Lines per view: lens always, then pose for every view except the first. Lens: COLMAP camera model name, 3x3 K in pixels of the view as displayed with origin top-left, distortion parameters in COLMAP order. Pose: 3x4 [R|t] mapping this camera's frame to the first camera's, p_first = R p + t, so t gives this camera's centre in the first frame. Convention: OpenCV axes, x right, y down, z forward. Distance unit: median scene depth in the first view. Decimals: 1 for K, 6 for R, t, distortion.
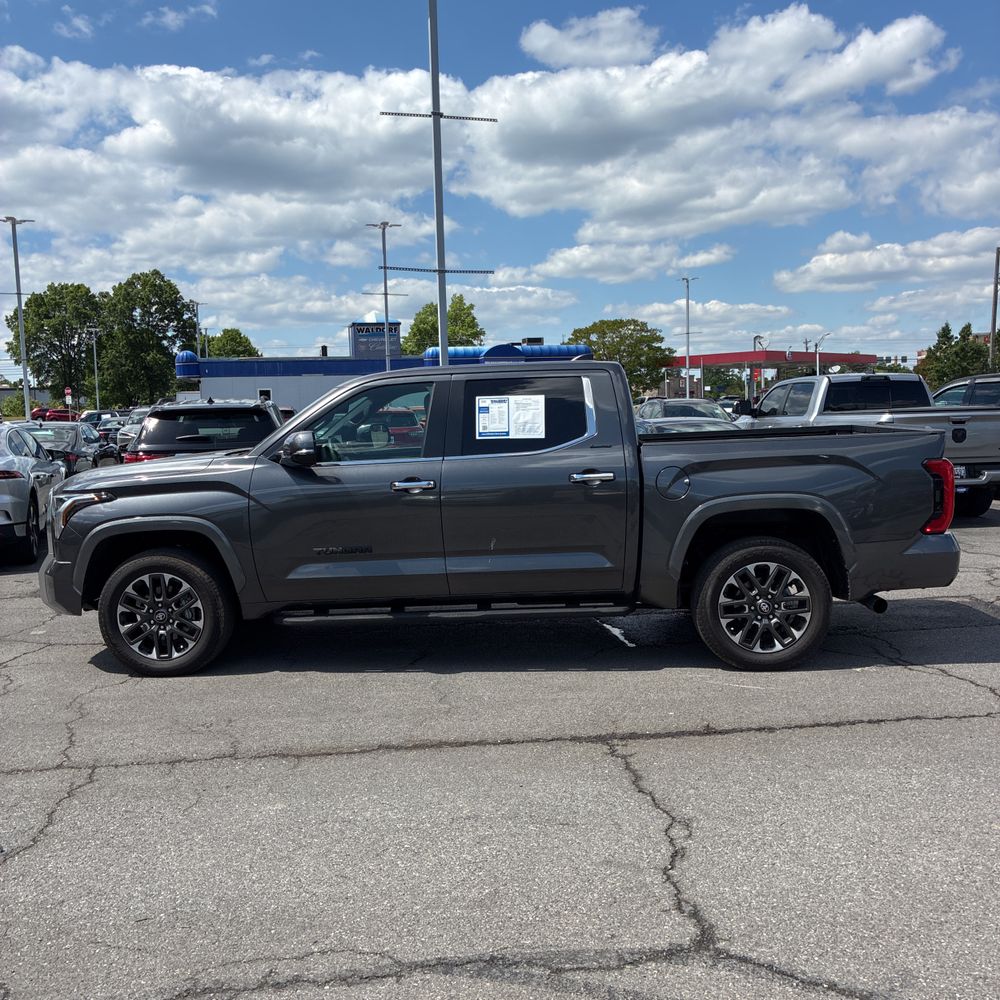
lens RADIAL K [[1018.3, 0, 500.0], [0, 1018.3, 500.0], [0, 0, 1]] dist [0.007343, 0.020732]
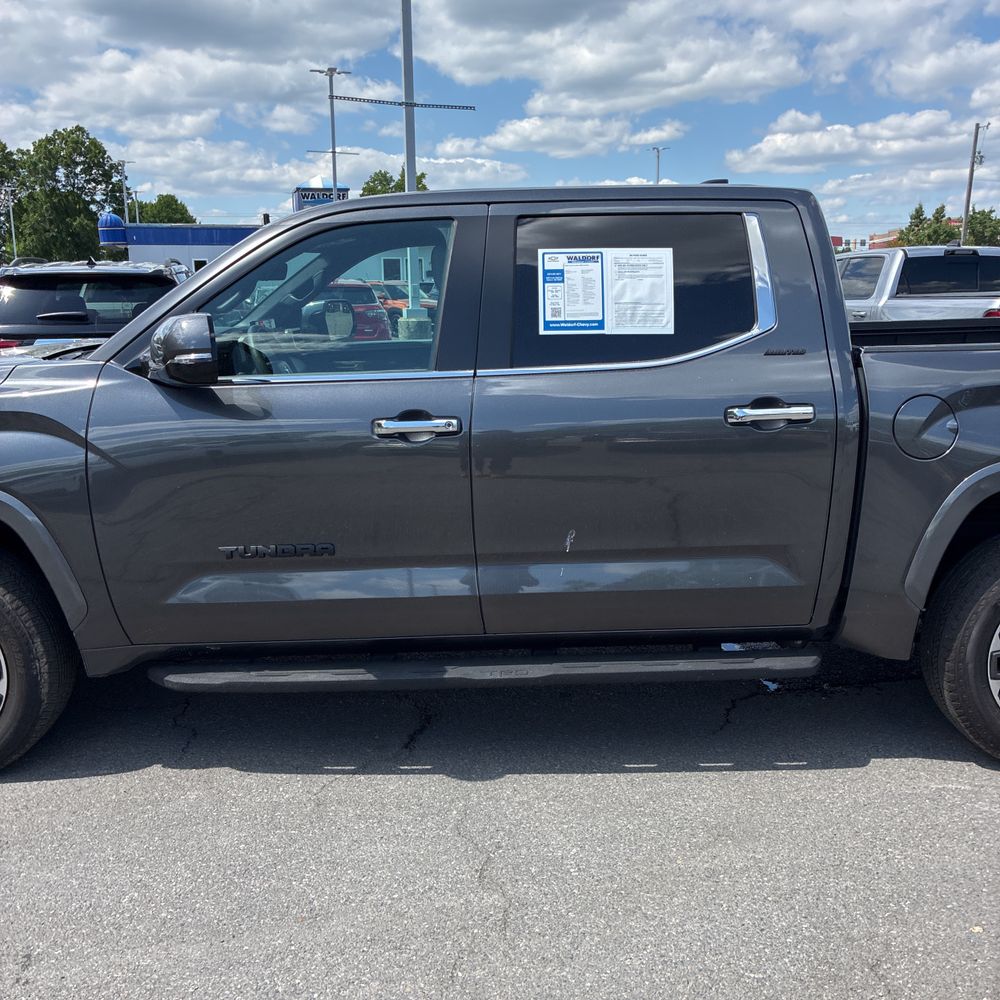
lens RADIAL K [[1012.3, 0, 509.7], [0, 1012.3, 510.8], [0, 0, 1]] dist [-0.001194, 0.039260]
pose [[0.998023, 0.004180, 0.062706, -0.068875], [-0.012113, 0.991871, 0.126668, -0.035990], [-0.061667, -0.127177, 0.989961, 0.485516]]
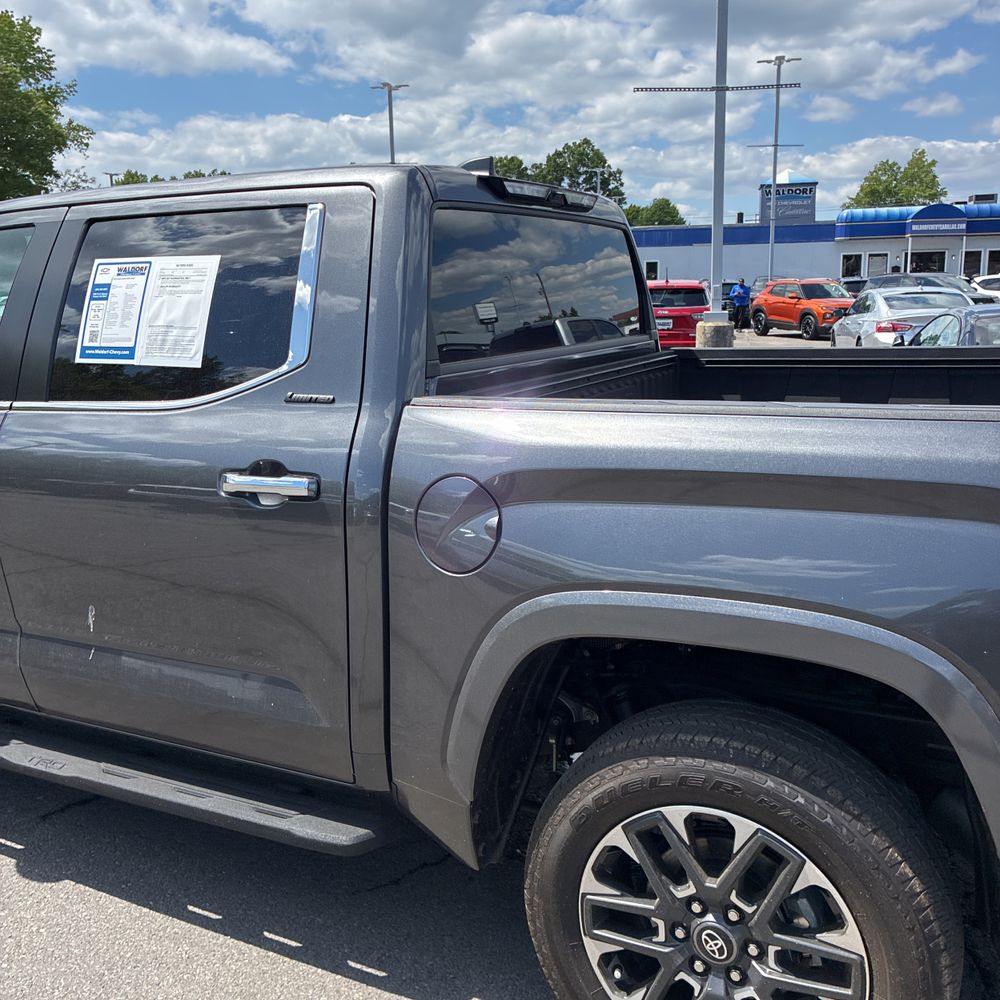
lens RADIAL K [[1010.7, 0, 488.5], [0, 1010.7, 497.8], [0, 0, 1]] dist [0.026136, 0.026572]
pose [[0.904557, 0.099565, -0.414563, 0.305954], [-0.049192, 0.990229, 0.130488, -0.067078], [0.423504, -0.097640, 0.900617, 0.684513]]
